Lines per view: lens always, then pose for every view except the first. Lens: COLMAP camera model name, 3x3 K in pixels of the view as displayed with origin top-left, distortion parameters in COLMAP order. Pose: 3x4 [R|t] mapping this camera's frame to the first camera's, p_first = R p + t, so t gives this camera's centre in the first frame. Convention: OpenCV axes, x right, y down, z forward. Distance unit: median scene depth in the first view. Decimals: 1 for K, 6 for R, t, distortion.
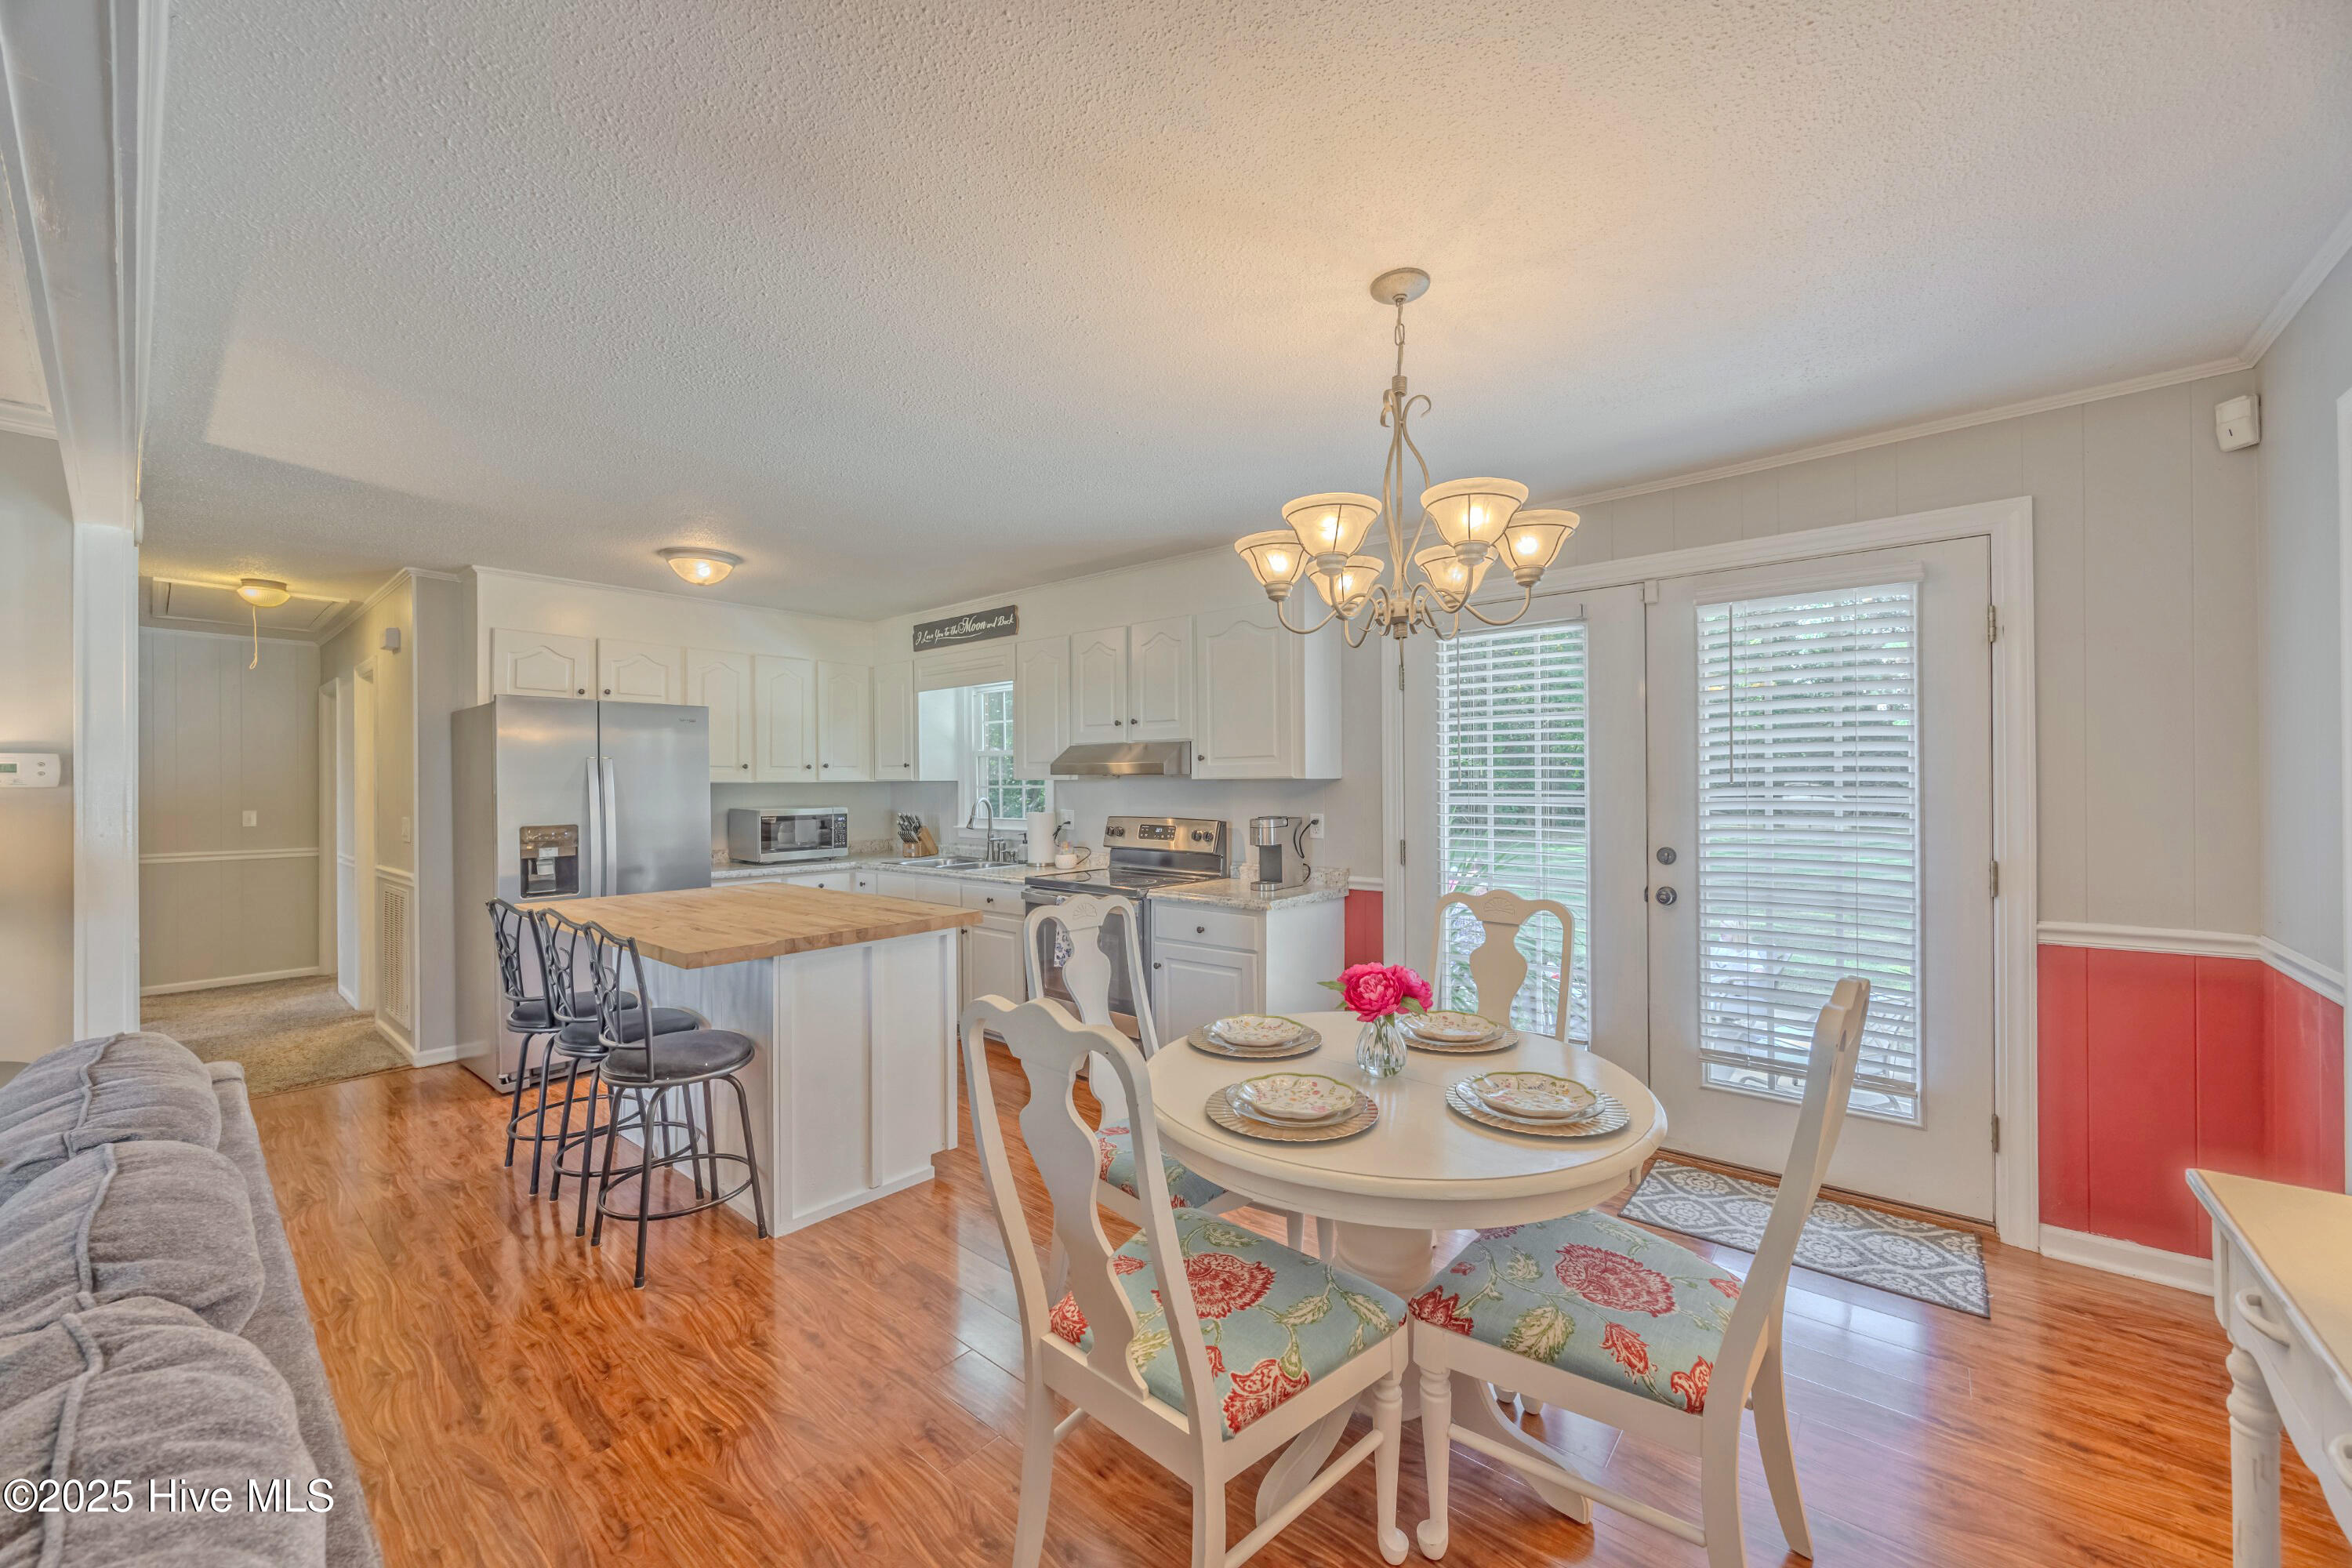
lens RADIAL K [[893.6, 0, 1177.8], [0, 893.6, 786.8], [0, 0, 1]] dist [-0.003140, 0.000133]
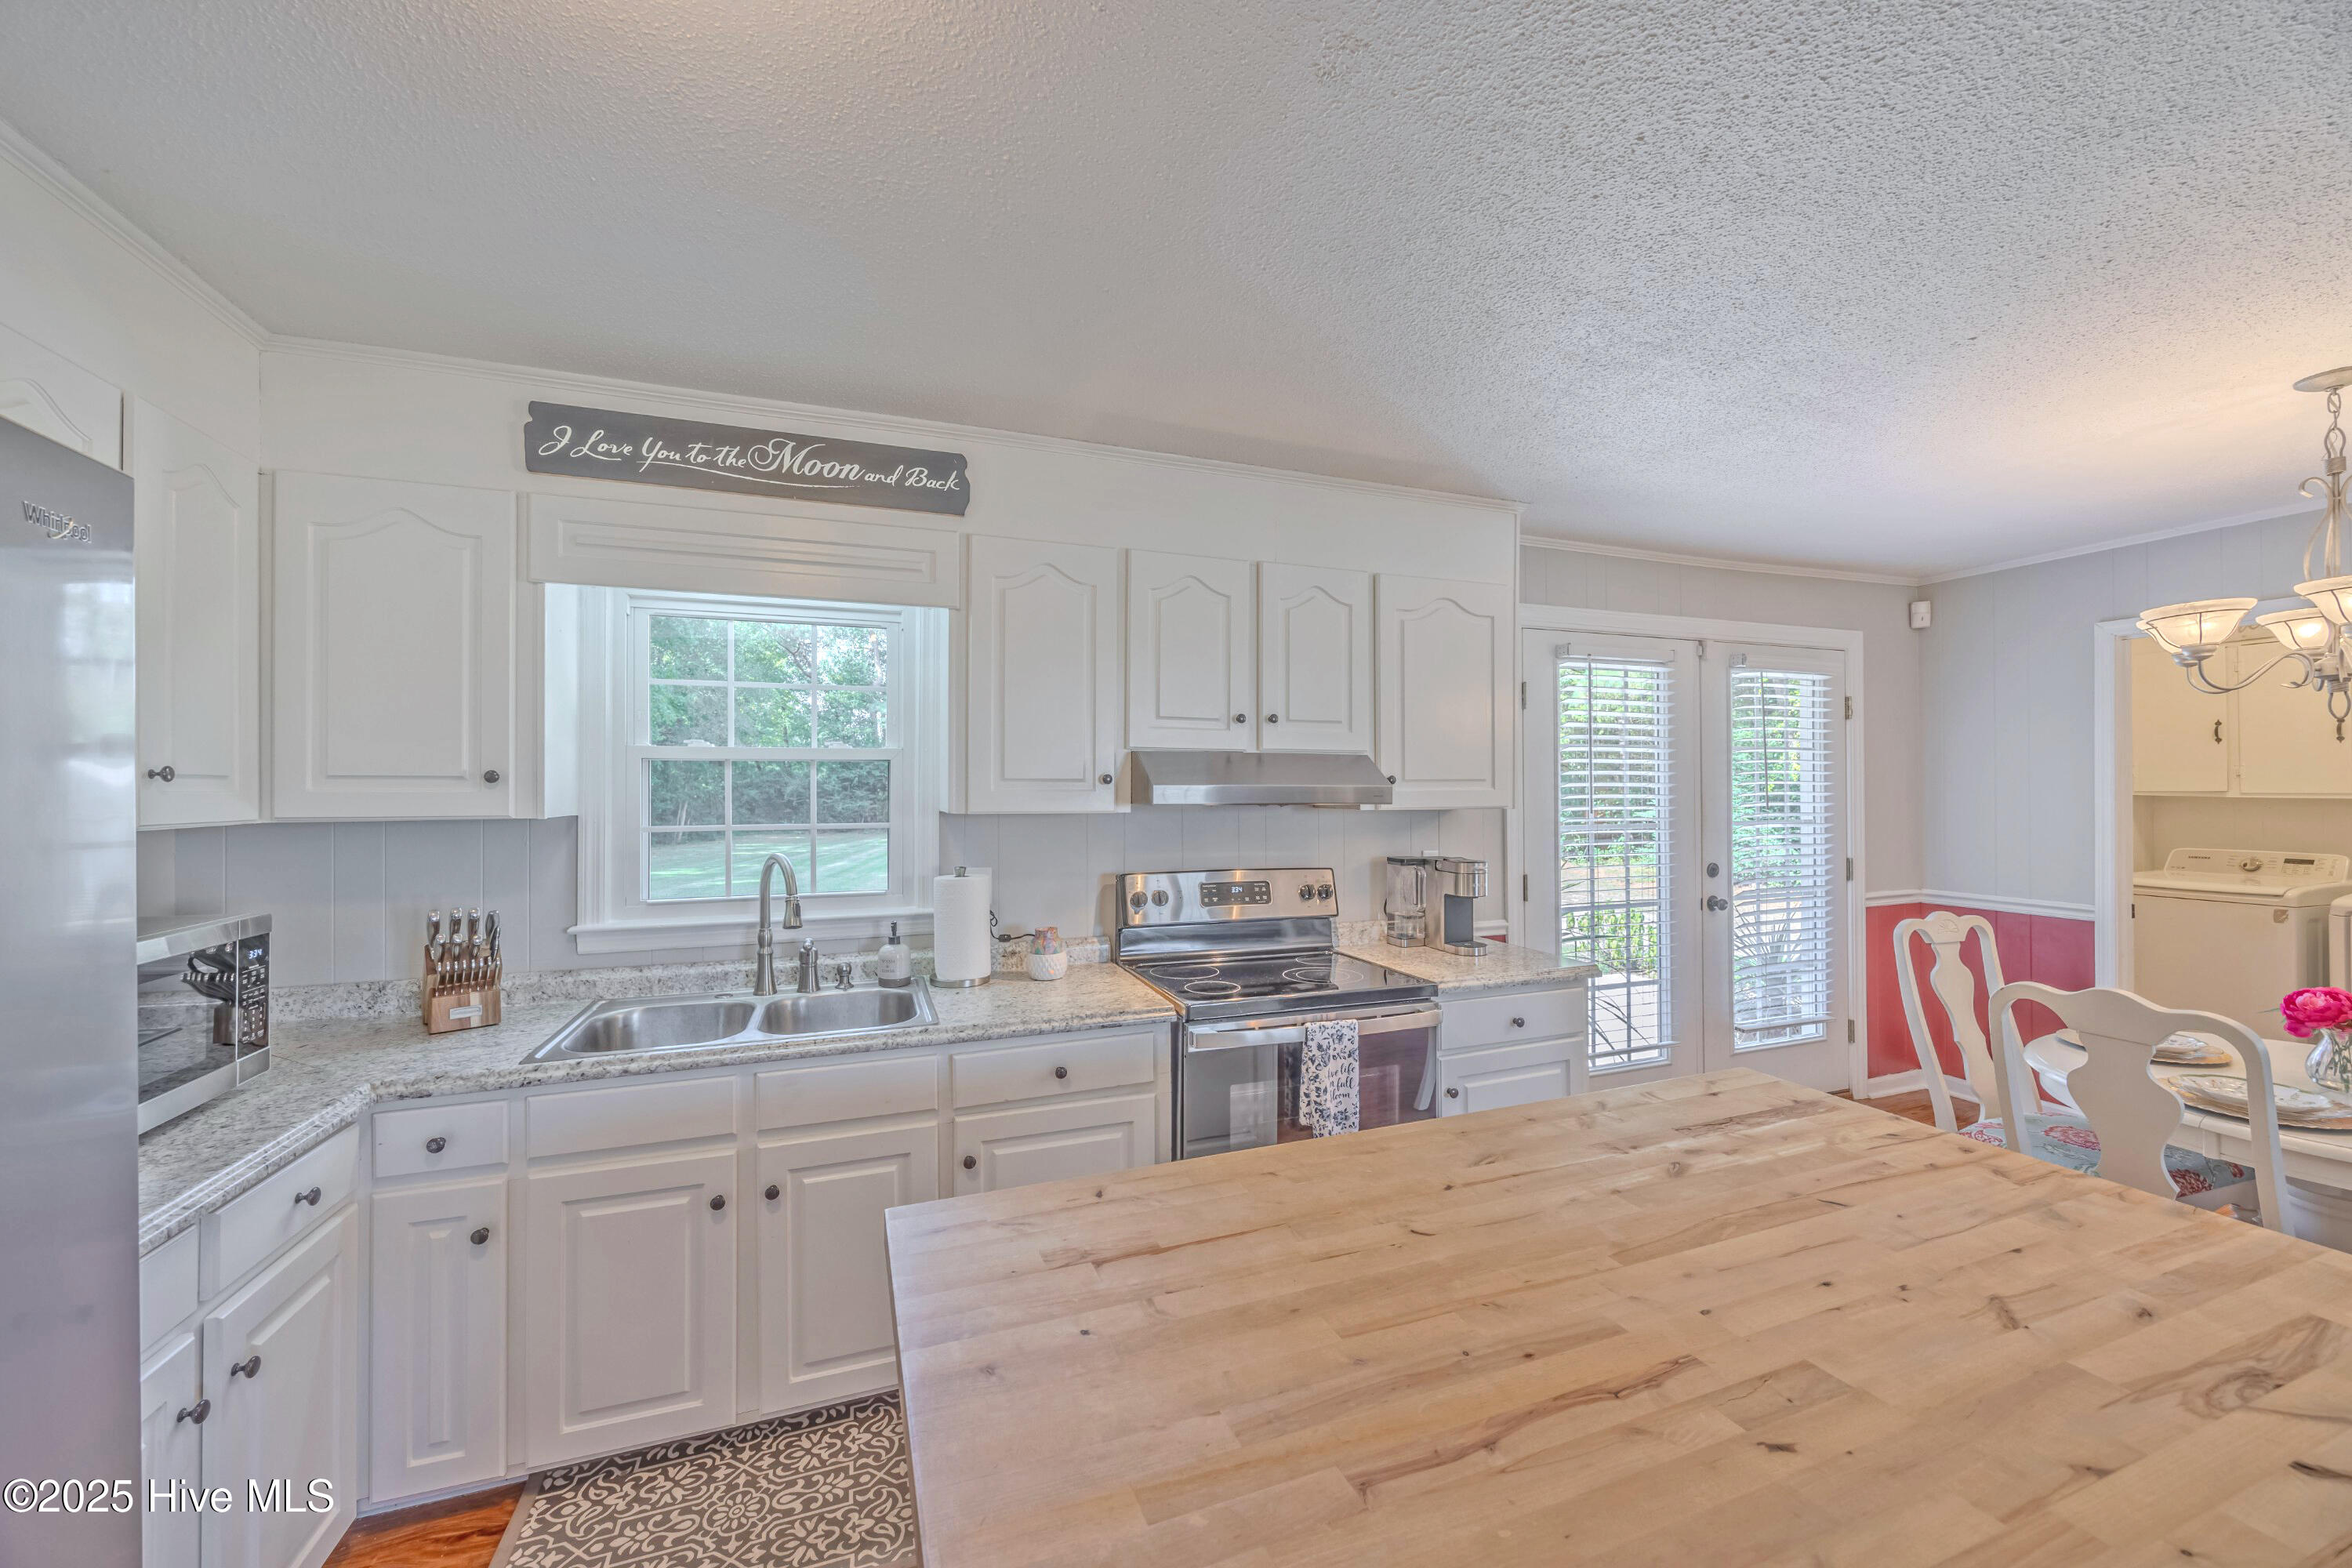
lens RADIAL K [[893.6, 0, 1179.9], [0, 893.6, 780.3], [0, 0, 1]] dist [-0.003140, 0.000133]
pose [[0.490548, 0.014047, 0.871301, -0.560723], [0.005856, 0.999794, -0.019415, -0.016297], [-0.871394, 0.014626, 0.490365, 0.677149]]
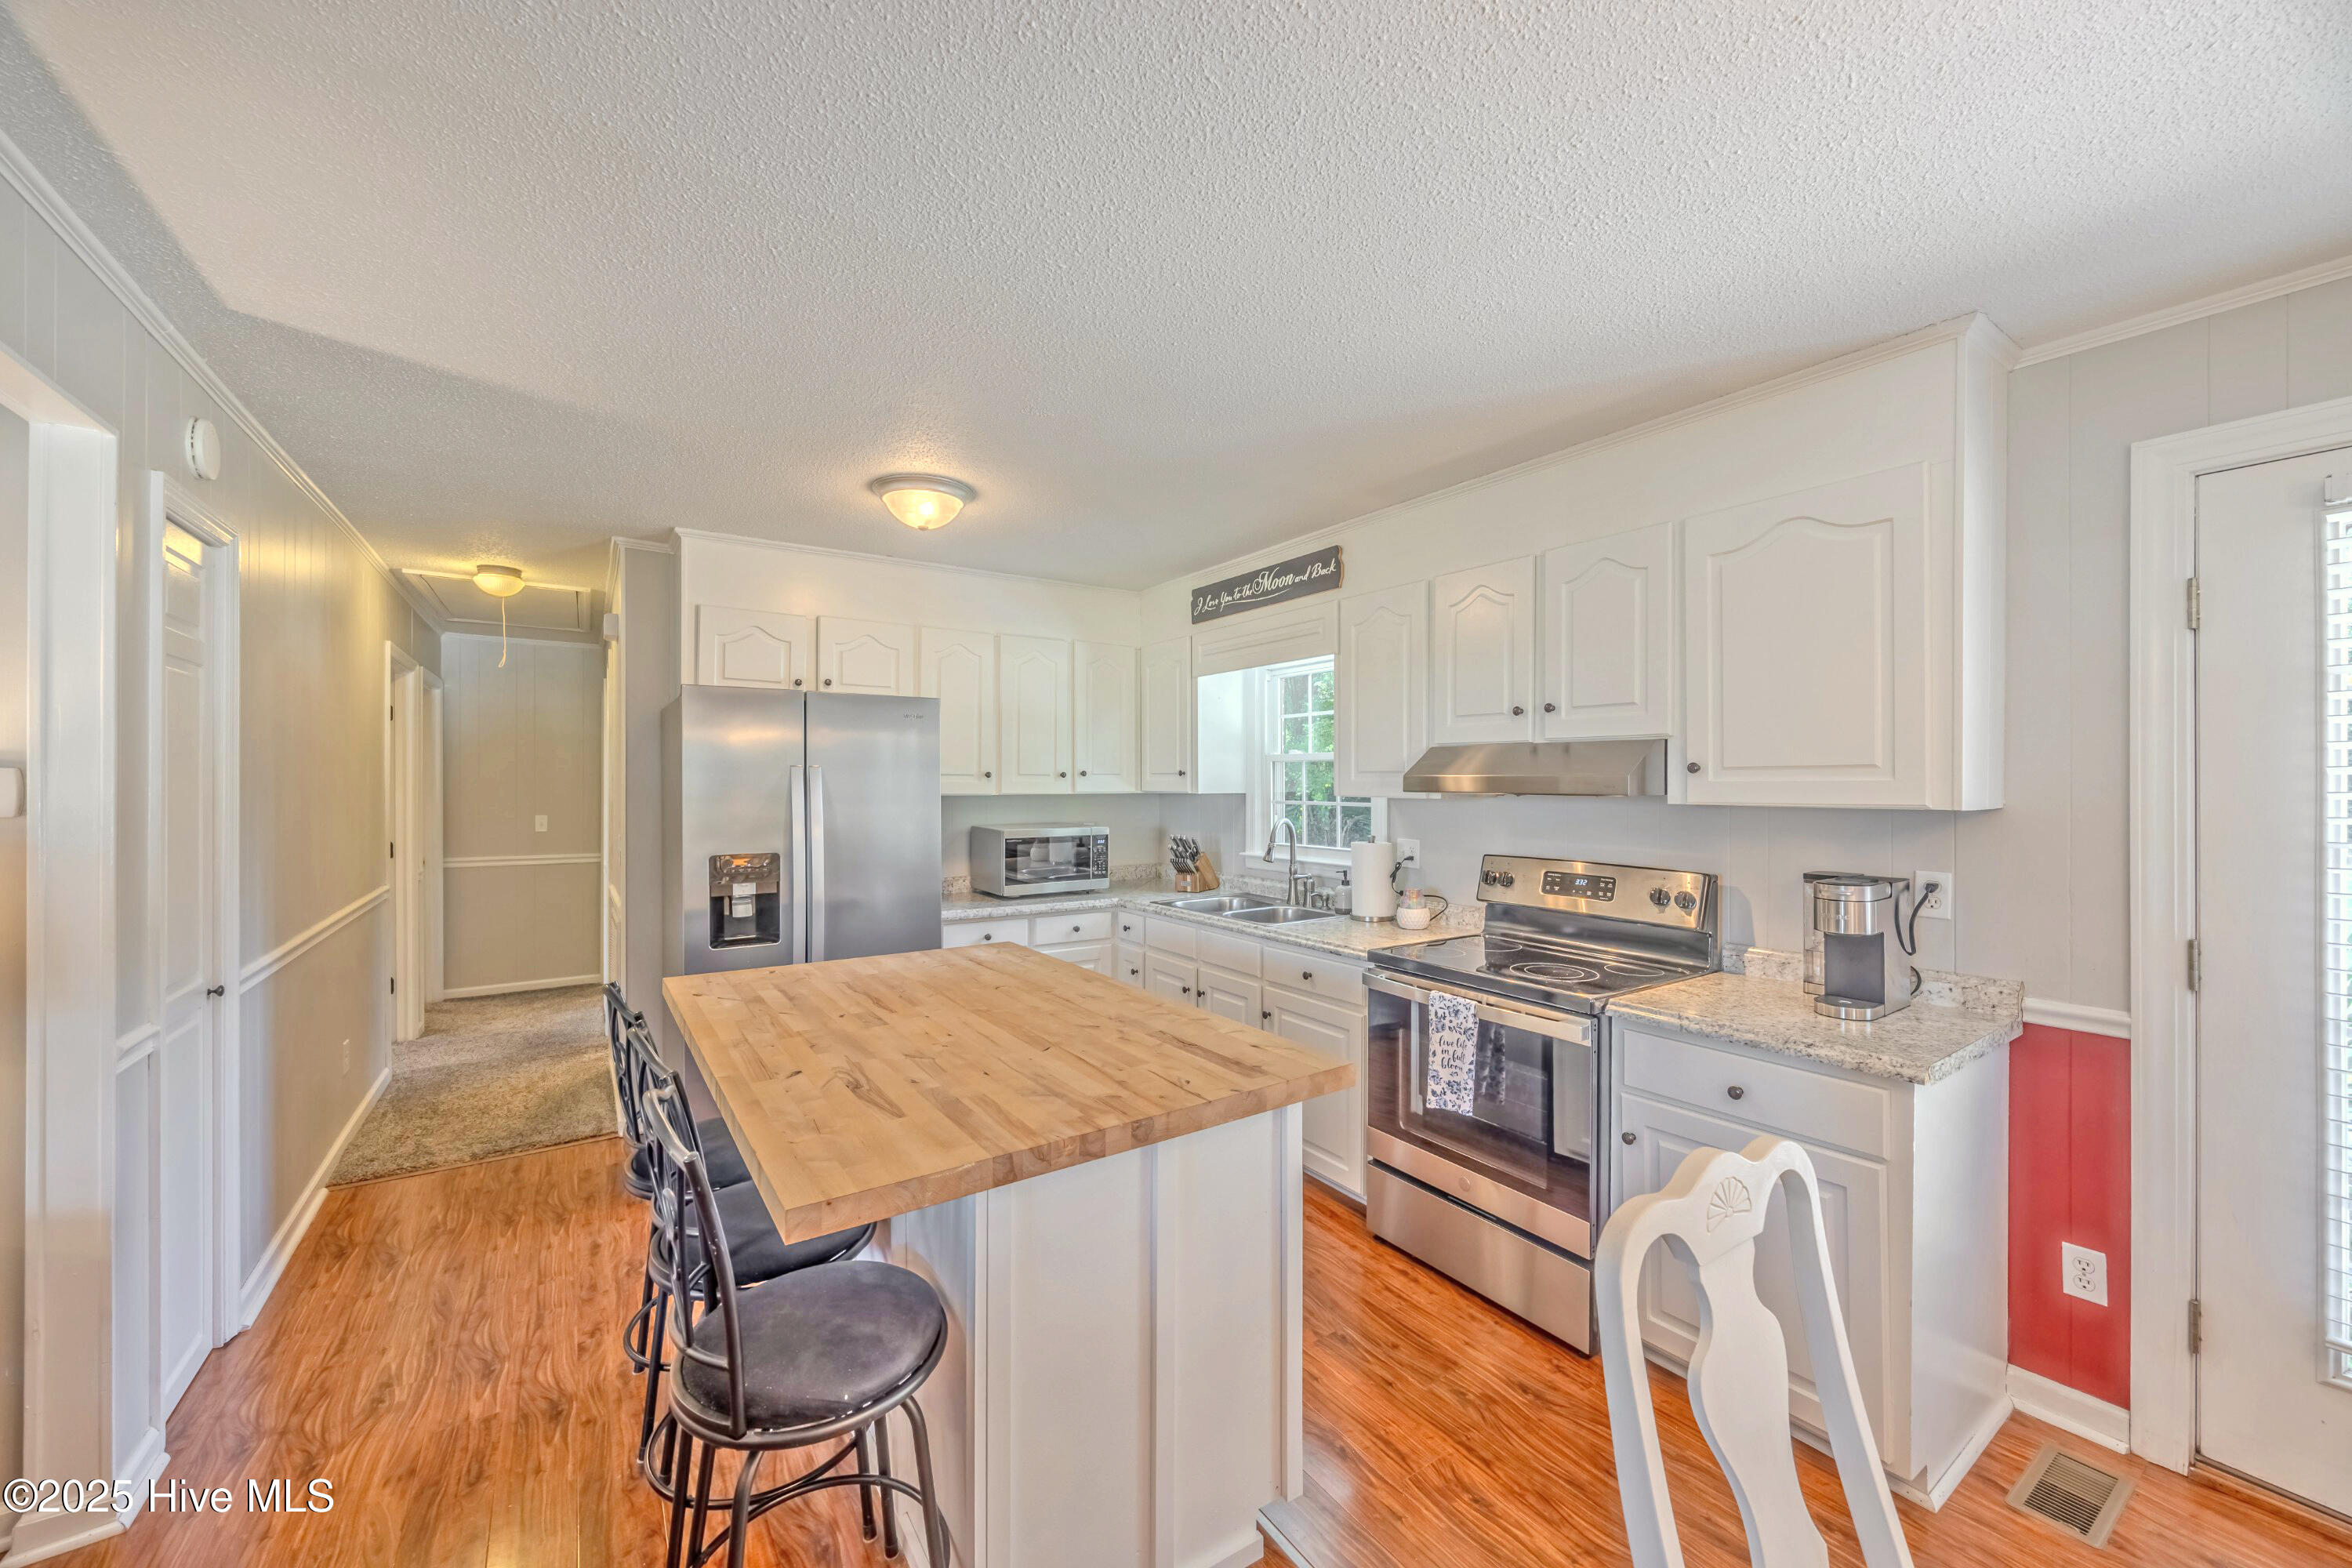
lens RADIAL K [[893.6, 0, 1176.1], [0, 893.6, 779.9], [0, 0, 1]] dist [-0.003140, 0.000133]
pose [[0.962282, 0.005534, -0.271999, -0.116383], [-0.007325, 0.999958, -0.005570, -0.016164], [0.271956, 0.007352, 0.962281, 0.304284]]
